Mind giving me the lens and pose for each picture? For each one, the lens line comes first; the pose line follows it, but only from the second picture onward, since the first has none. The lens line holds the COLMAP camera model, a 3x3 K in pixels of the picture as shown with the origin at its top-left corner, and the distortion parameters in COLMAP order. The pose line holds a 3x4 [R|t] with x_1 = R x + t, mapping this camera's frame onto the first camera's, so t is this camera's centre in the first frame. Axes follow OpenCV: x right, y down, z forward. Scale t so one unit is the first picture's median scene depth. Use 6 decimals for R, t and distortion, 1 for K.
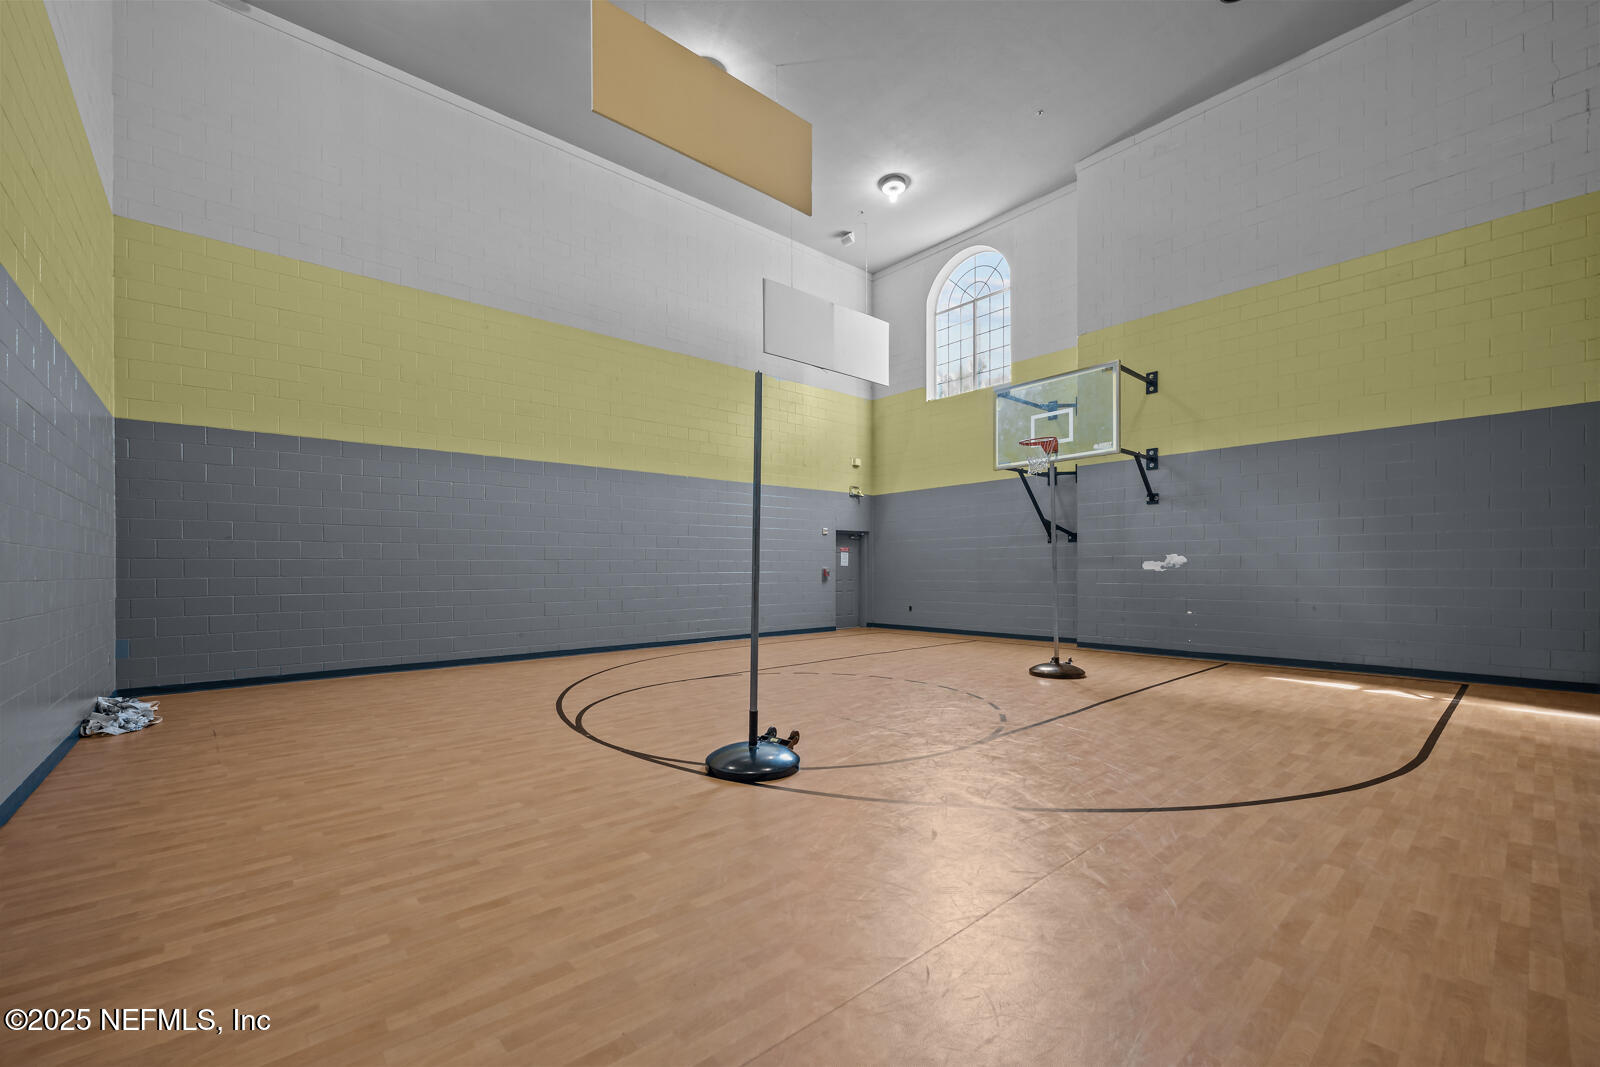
lens RADIAL K [[652.5, 0, 798.6], [0, 652.5, 575.4], [0, 0, 1]] dist [0.001179, -0.000131]
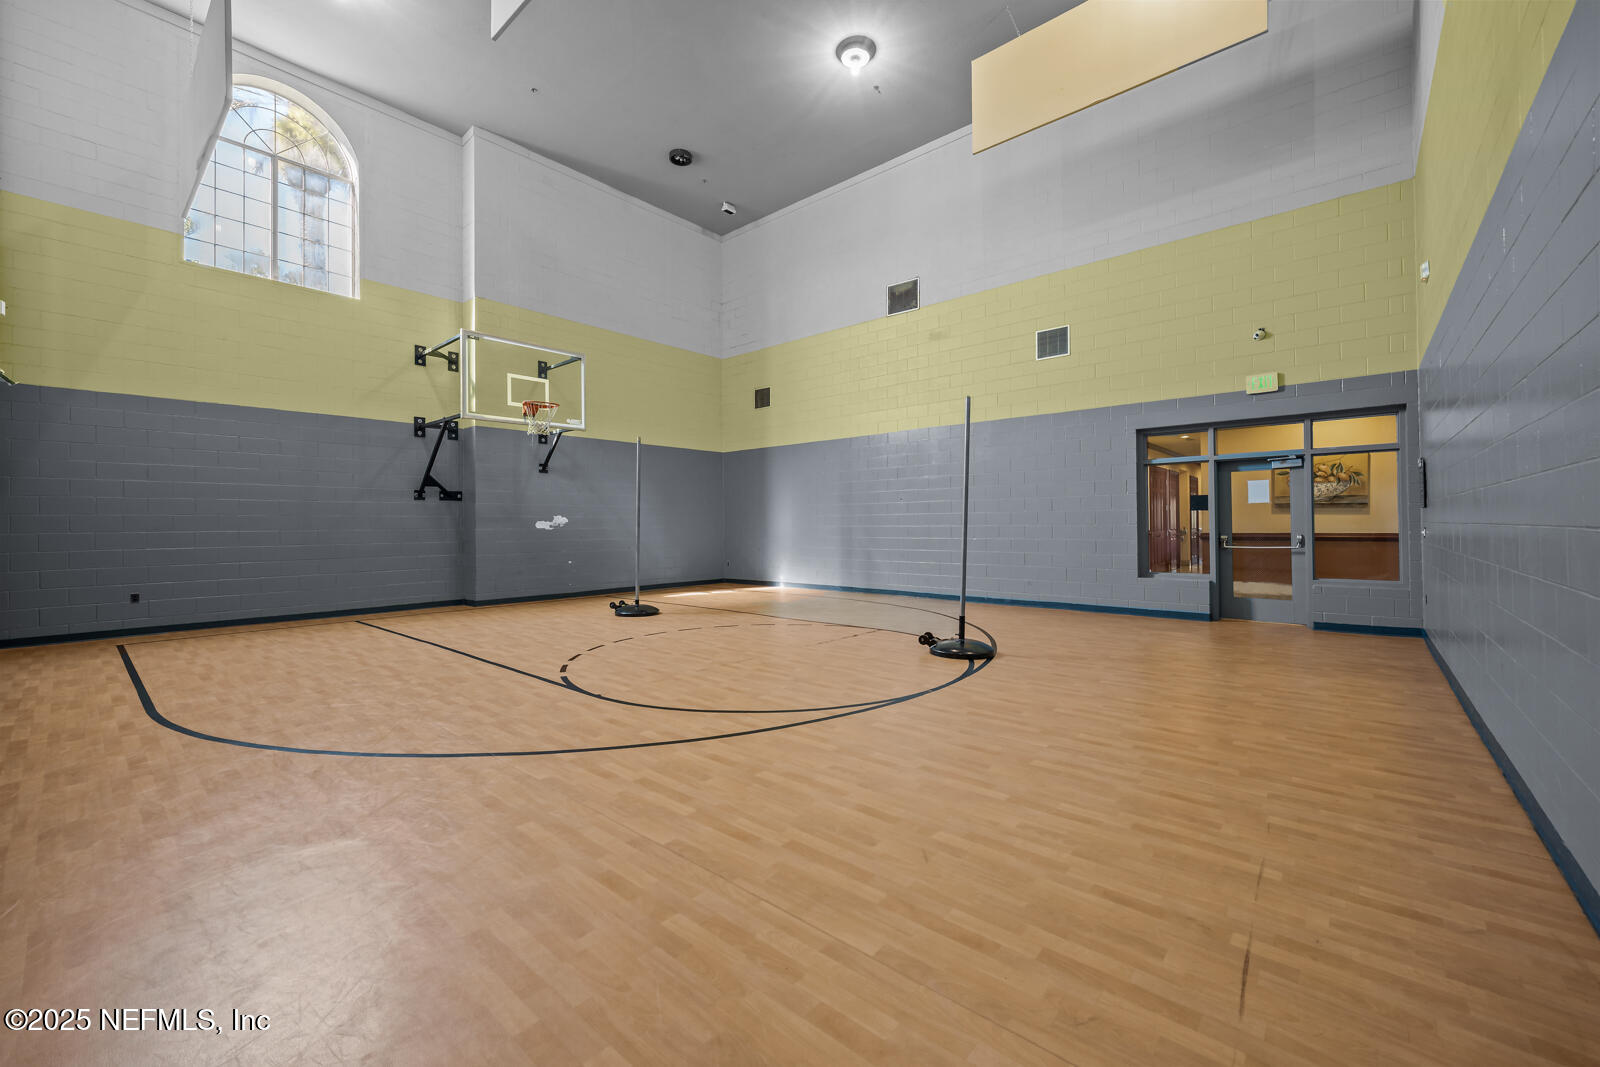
lens RADIAL K [[636.9, 0, 798.3], [0, 636.9, 522.9], [0, 0, 1]] dist [0.000283, 0.000160]
pose [[-0.131905, 0.010966, 0.991202, -0.697952], [0.018513, 0.999792, -0.008598, -0.000437], [-0.991089, 0.017216, -0.132081, 0.740663]]
